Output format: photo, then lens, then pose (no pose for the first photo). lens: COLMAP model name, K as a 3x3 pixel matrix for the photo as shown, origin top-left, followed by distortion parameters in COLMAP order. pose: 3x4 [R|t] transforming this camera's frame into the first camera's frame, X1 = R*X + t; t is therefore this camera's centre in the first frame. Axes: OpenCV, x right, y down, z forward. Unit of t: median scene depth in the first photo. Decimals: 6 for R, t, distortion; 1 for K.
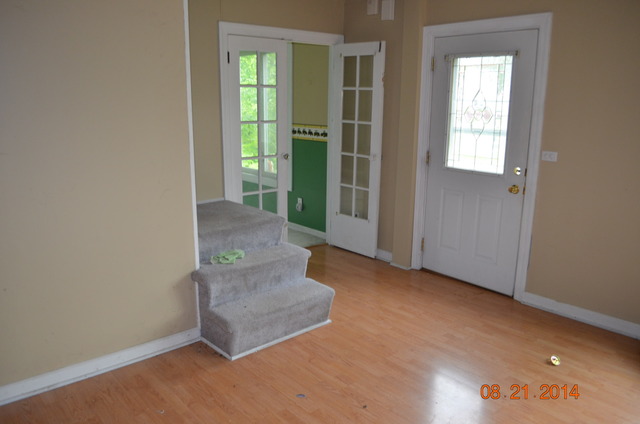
lens RADIAL K [[511.1, 0, 317.6], [0, 511.1, 213.0], [0, 0, 1]] dist [-0.063675, 0.005241]
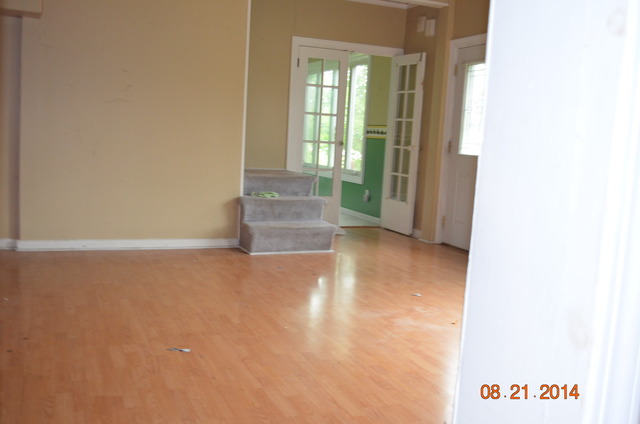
lens RADIAL K [[659.9, 0, 320.5], [0, 659.9, 211.6], [0, 0, 1]] dist [-0.005010, 0.000000]
pose [[0.948375, 0.079863, -0.306932, 0.405627], [-0.116268, 0.987947, -0.102193, 0.227896], [0.295071, 0.132603, 0.946229, -0.519378]]
